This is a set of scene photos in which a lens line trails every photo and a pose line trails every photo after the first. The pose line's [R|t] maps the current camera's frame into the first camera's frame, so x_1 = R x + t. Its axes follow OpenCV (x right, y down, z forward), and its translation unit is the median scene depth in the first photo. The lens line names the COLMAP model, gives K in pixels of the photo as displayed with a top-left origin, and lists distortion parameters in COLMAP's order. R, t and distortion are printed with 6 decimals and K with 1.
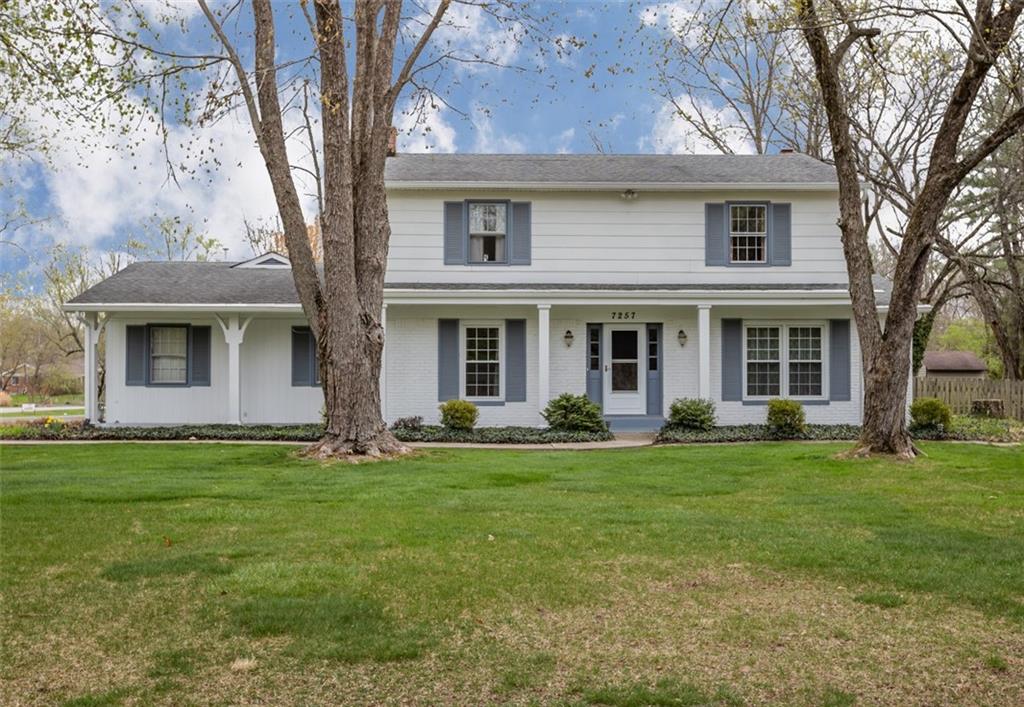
lens RADIAL K [[1200.0, 0, 512.0], [0, 1200.0, 353.5], [0, 0, 1]] dist [0.000890, 0.001915]
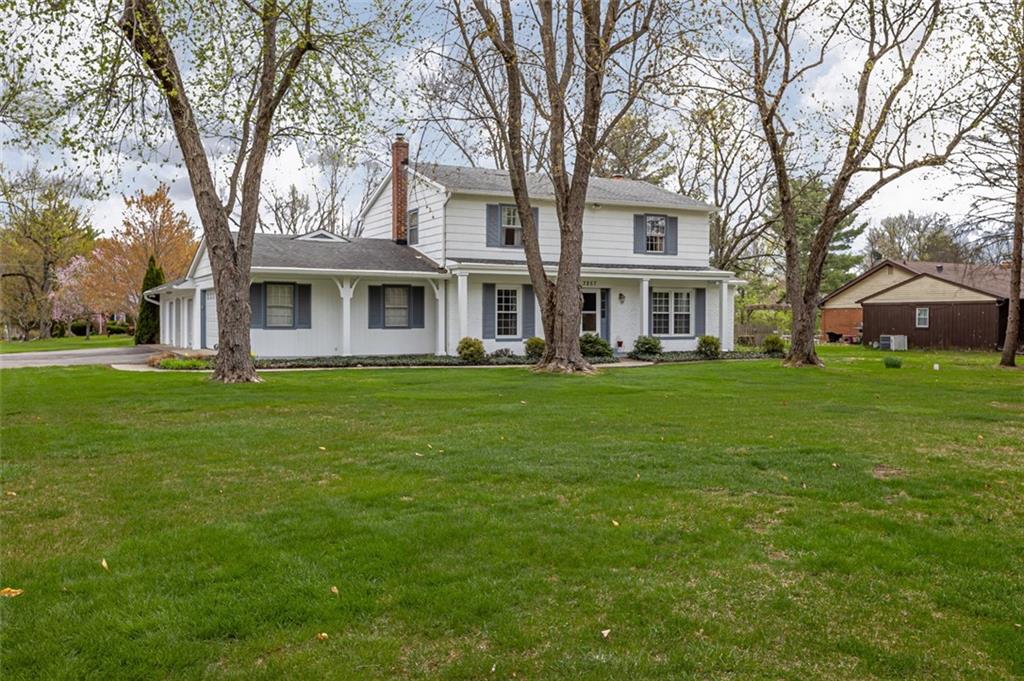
lens RADIAL K [[906.1, 0, 512.0], [0, 906.1, 340.5], [0, 0, 1]] dist [0.006648, 0.000420]
pose [[0.899069, -0.007125, 0.437749, -0.516576], [-0.009849, 0.999285, 0.036494, 0.000836], [-0.437696, -0.037122, 0.898356, -0.024699]]
